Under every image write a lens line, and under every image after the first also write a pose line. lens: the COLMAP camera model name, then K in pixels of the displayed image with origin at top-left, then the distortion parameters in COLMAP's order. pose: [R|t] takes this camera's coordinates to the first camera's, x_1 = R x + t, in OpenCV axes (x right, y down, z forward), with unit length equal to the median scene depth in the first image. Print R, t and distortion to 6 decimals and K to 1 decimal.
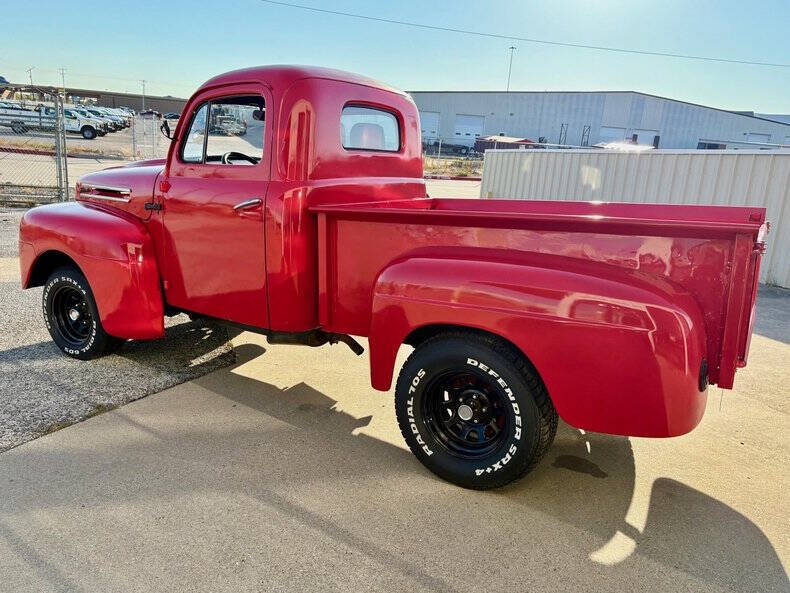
lens RADIAL K [[633.8, 0, 377.3], [0, 633.8, 275.6], [0, 0, 1]] dist [0.099449, -0.142736]
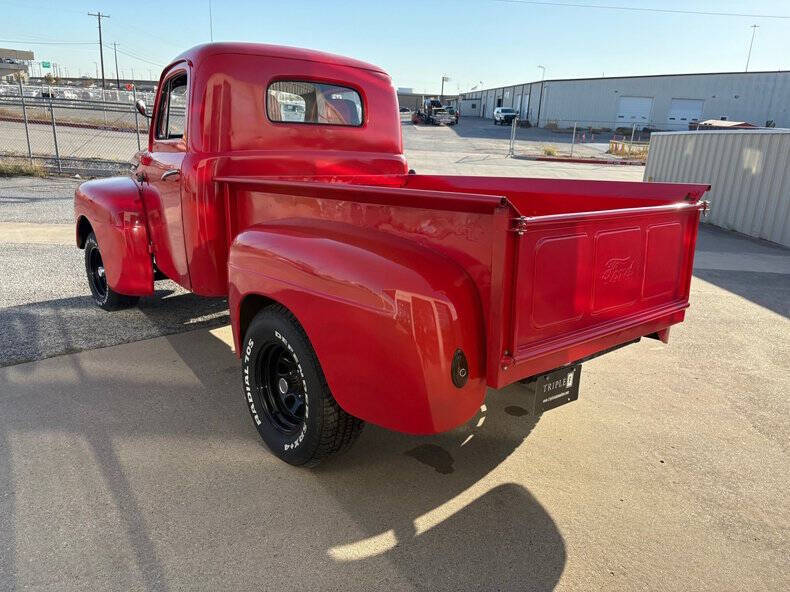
lens RADIAL K [[594.3, 0, 396.3], [0, 594.3, 281.9], [0, 0, 1]] dist [0.074633, -0.105804]
pose [[0.953821, 0.059082, -0.294507, 0.456885], [-0.047250, 0.997770, 0.047140, 0.002835], [0.296635, -0.031047, 0.954486, 0.146295]]
